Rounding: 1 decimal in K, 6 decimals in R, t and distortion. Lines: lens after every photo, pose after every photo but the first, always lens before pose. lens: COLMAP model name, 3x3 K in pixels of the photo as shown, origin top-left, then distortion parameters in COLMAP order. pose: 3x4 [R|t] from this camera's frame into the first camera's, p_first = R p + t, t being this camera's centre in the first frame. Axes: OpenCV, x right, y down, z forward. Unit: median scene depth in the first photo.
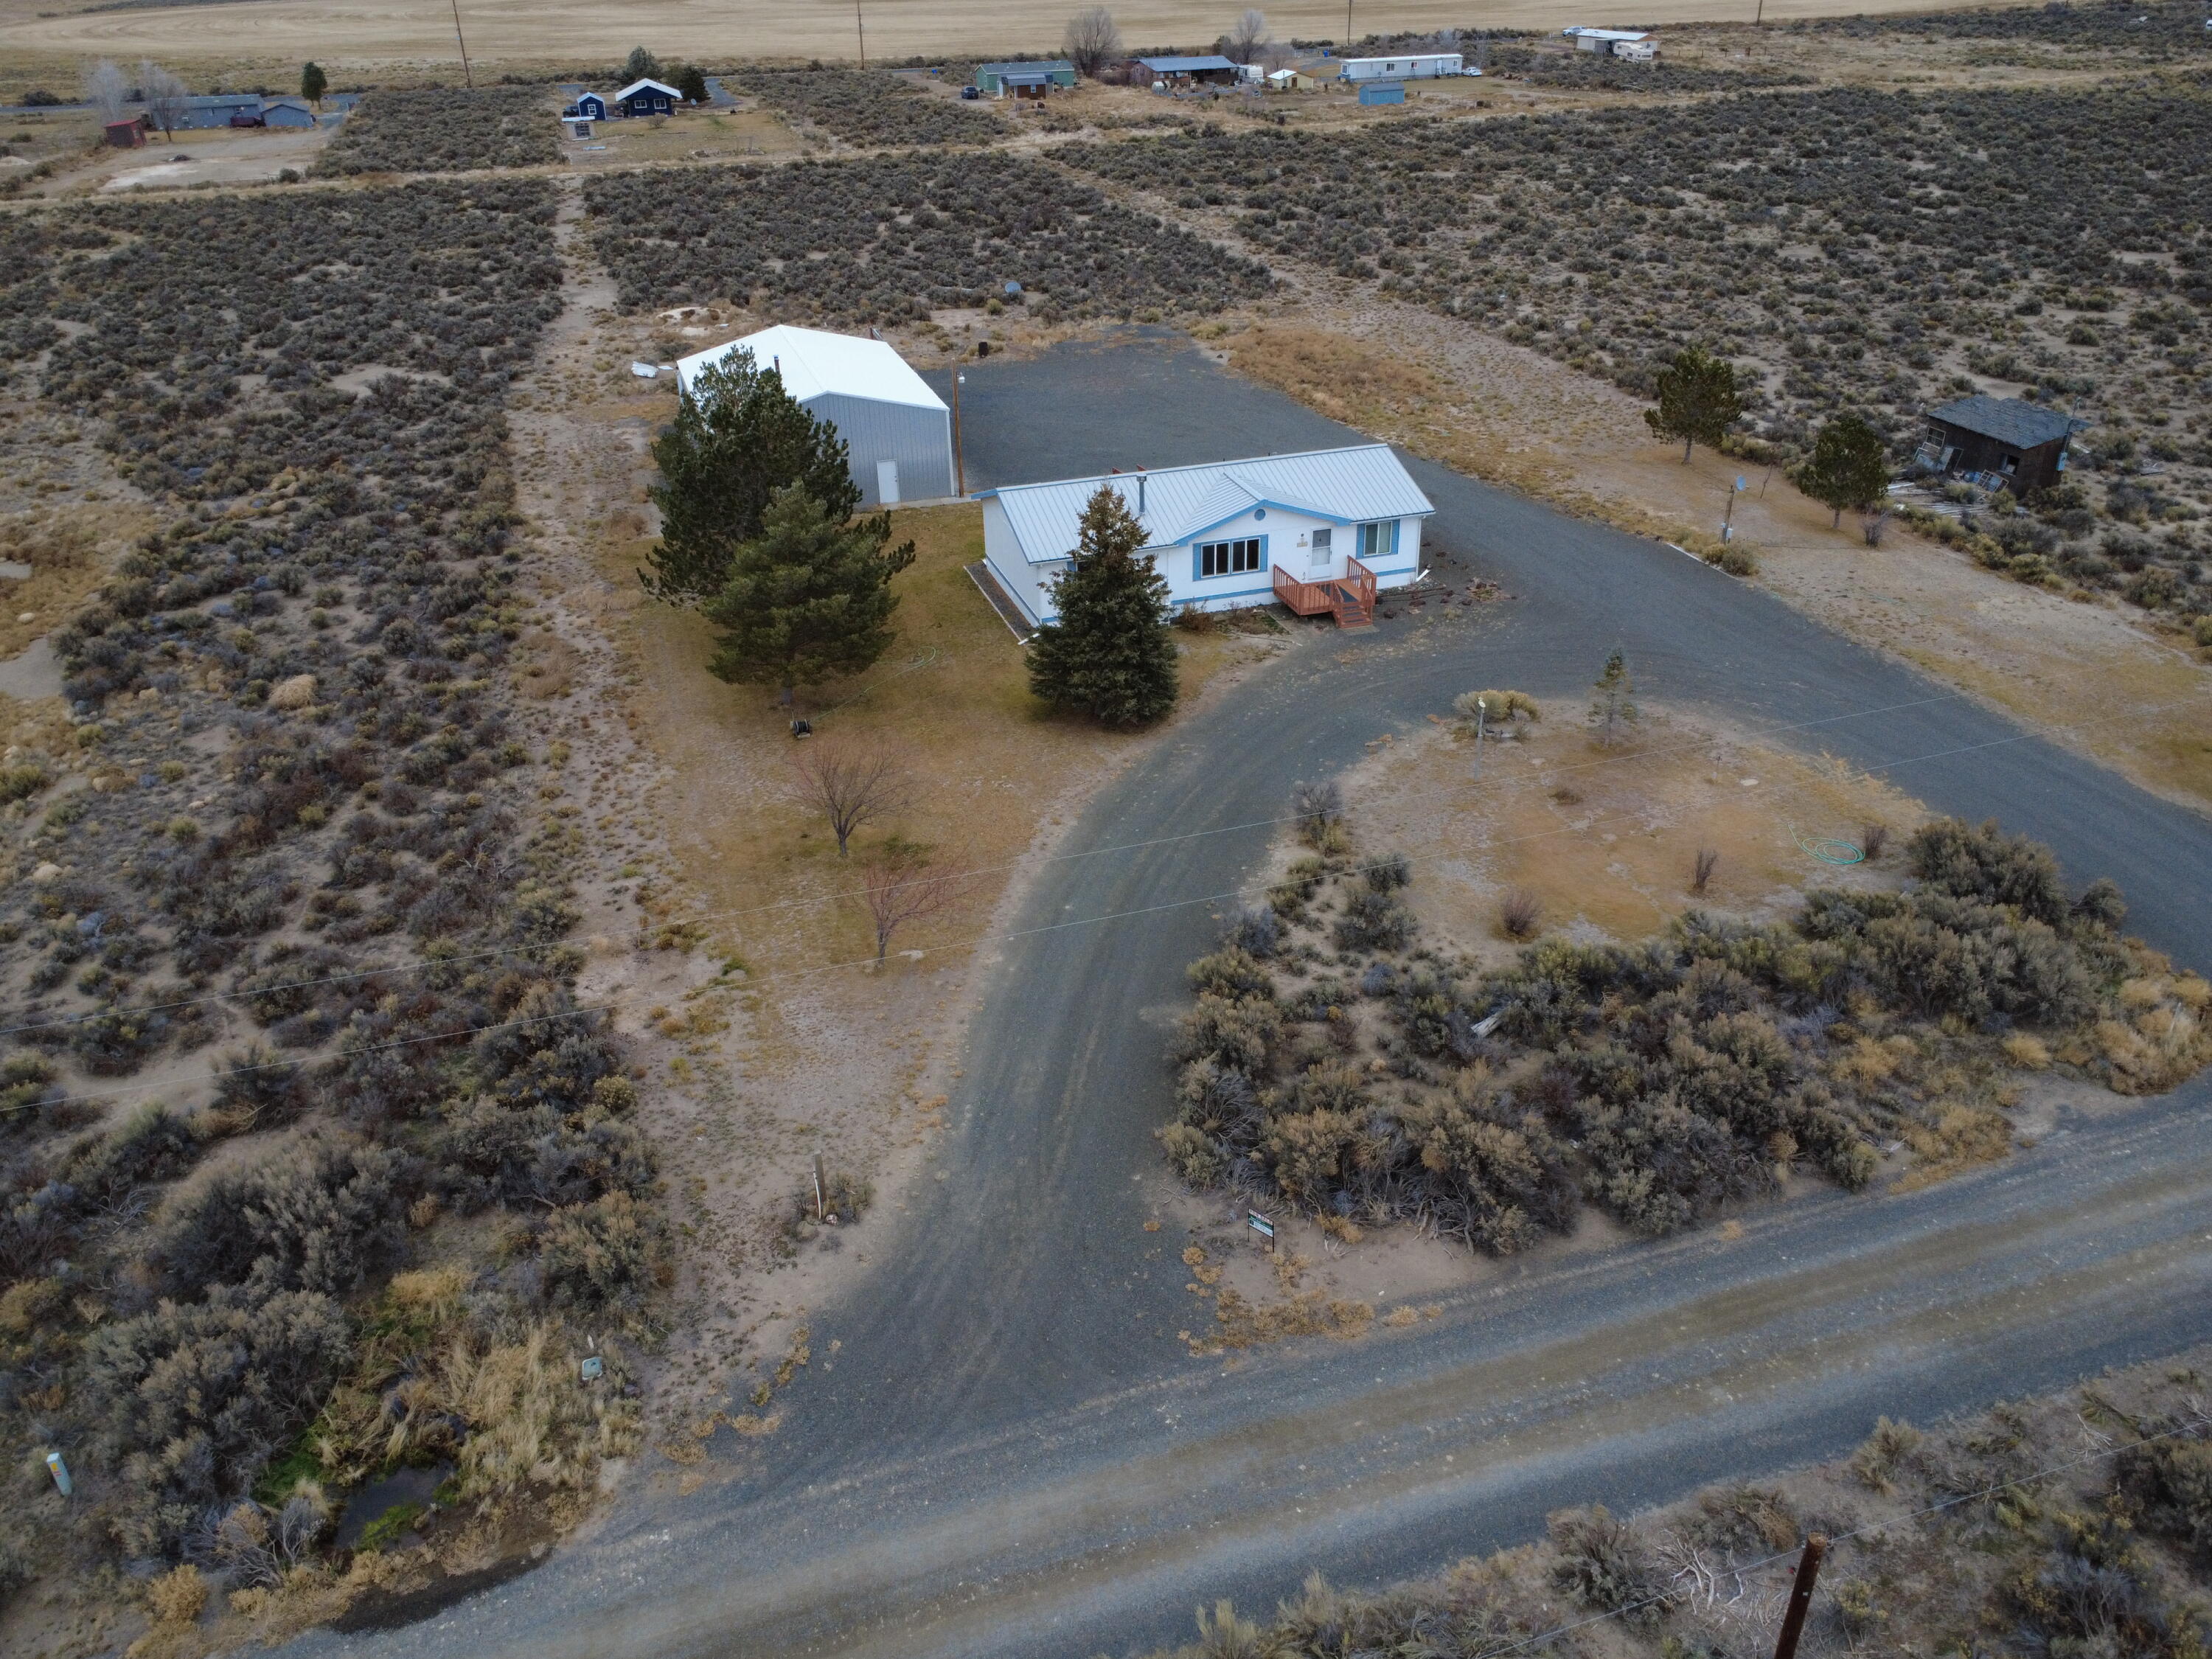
lens RADIAL K [[1650.2, 0, 1109.4], [0, 1650.2, 825.0], [0, 0, 1]] dist [0.003427, -0.002127]
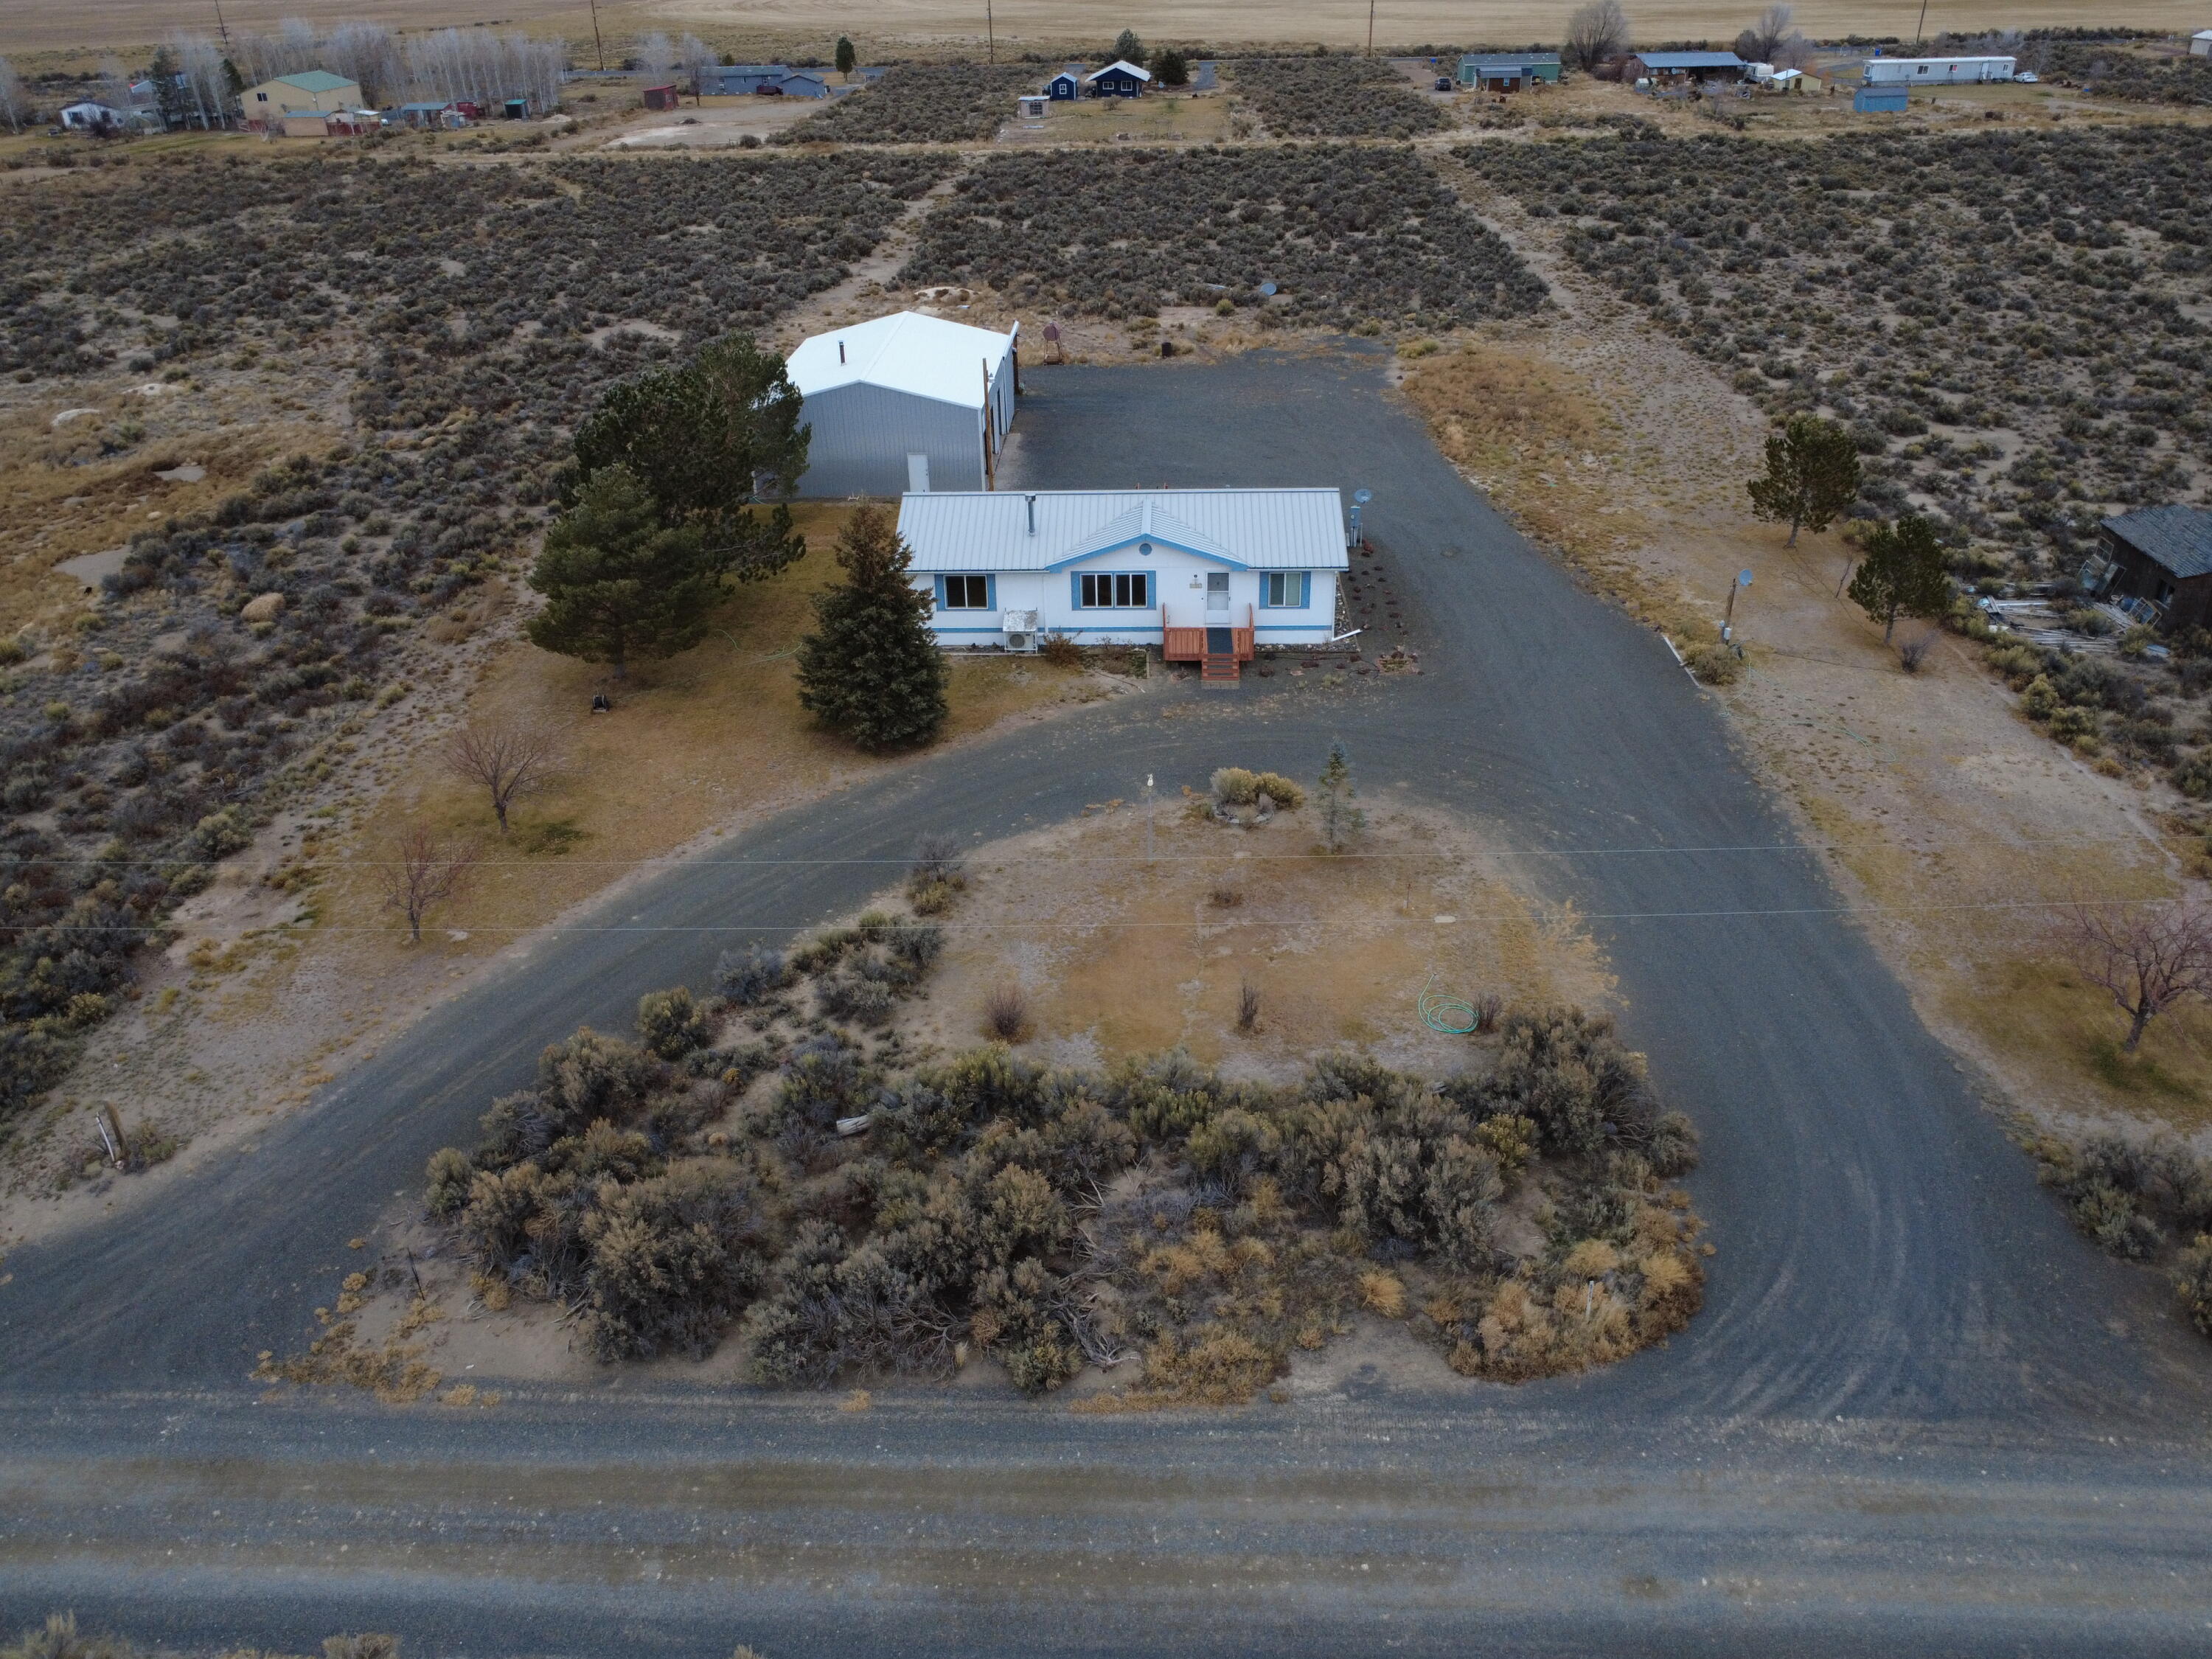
lens RADIAL K [[1650.2, 0, 1109.4], [0, 1650.2, 825.0], [0, 0, 1]] dist [0.003427, -0.002127]
pose [[0.941236, 0.163957, -0.295286, 0.374893], [-0.161473, 0.986327, 0.032956, -0.059824], [0.296652, 0.016661, 0.954840, 0.093838]]
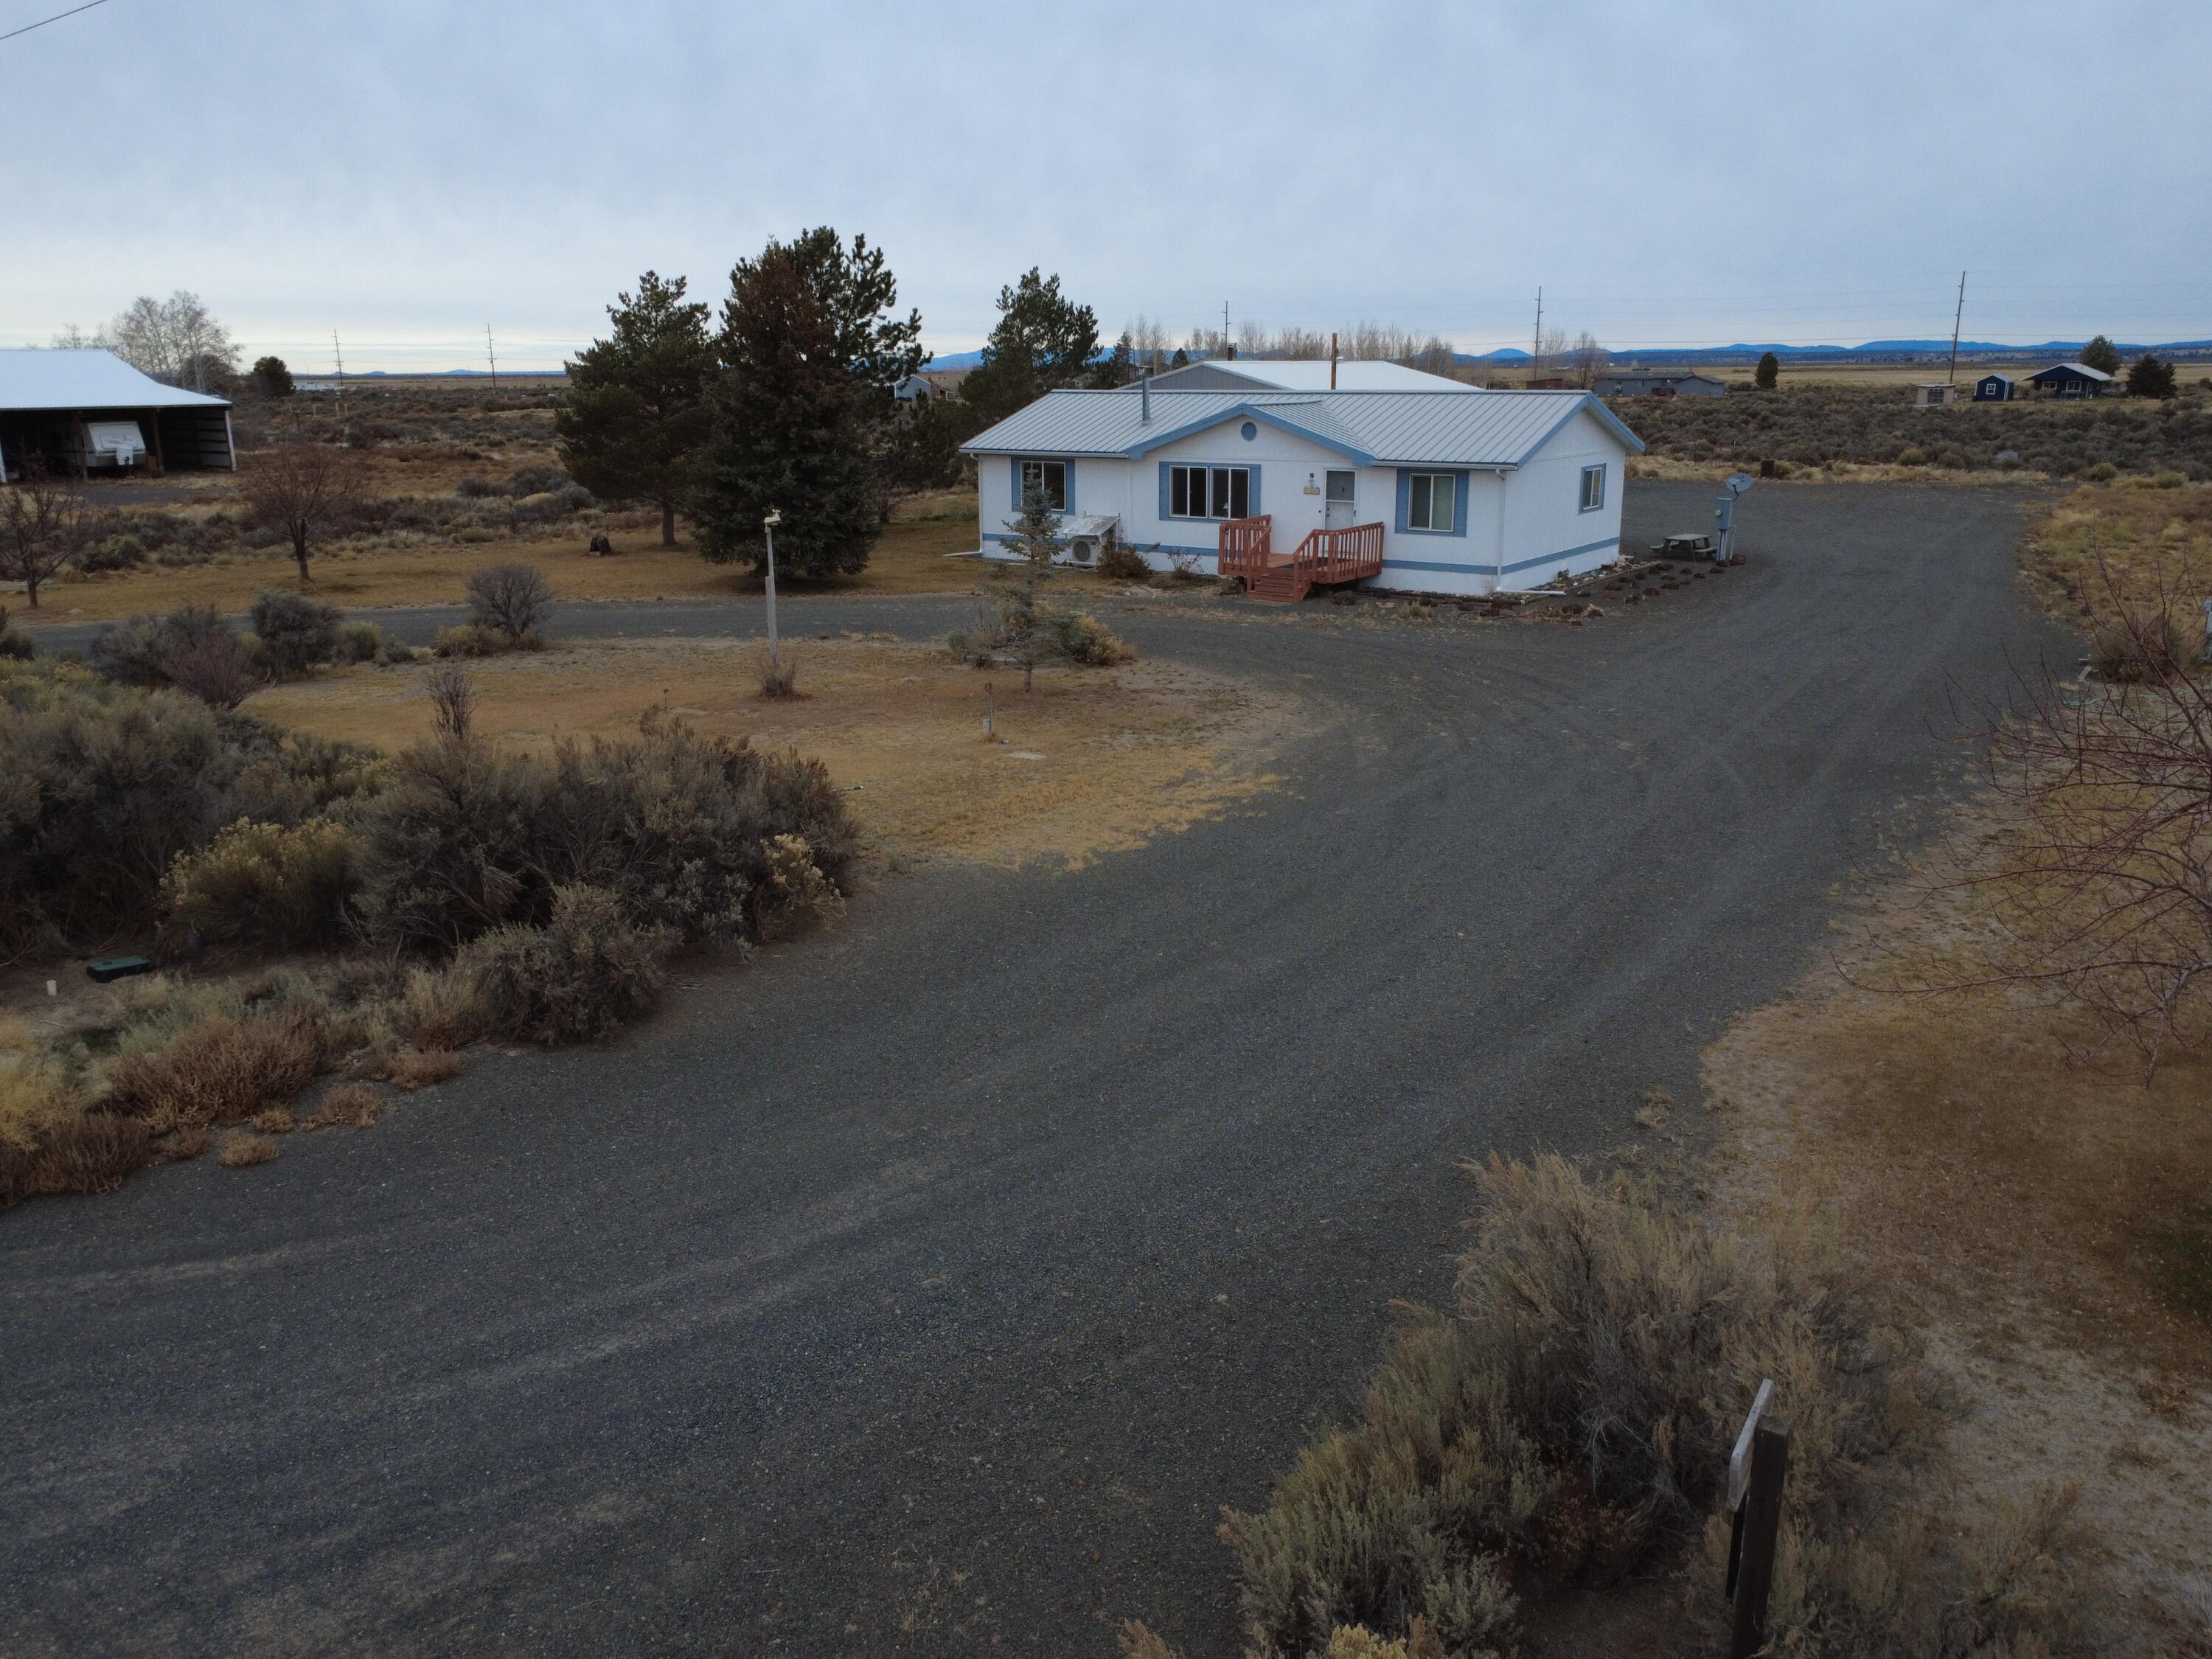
lens RADIAL K [[1650.2, 0, 1109.4], [0, 1650.2, 825.0], [0, 0, 1]] dist [0.003427, -0.002127]
pose [[0.594272, 0.231337, -0.770275, 0.601268], [-0.388562, 0.921132, -0.023134, -0.005603], [0.704173, 0.313048, 0.637292, 0.585723]]
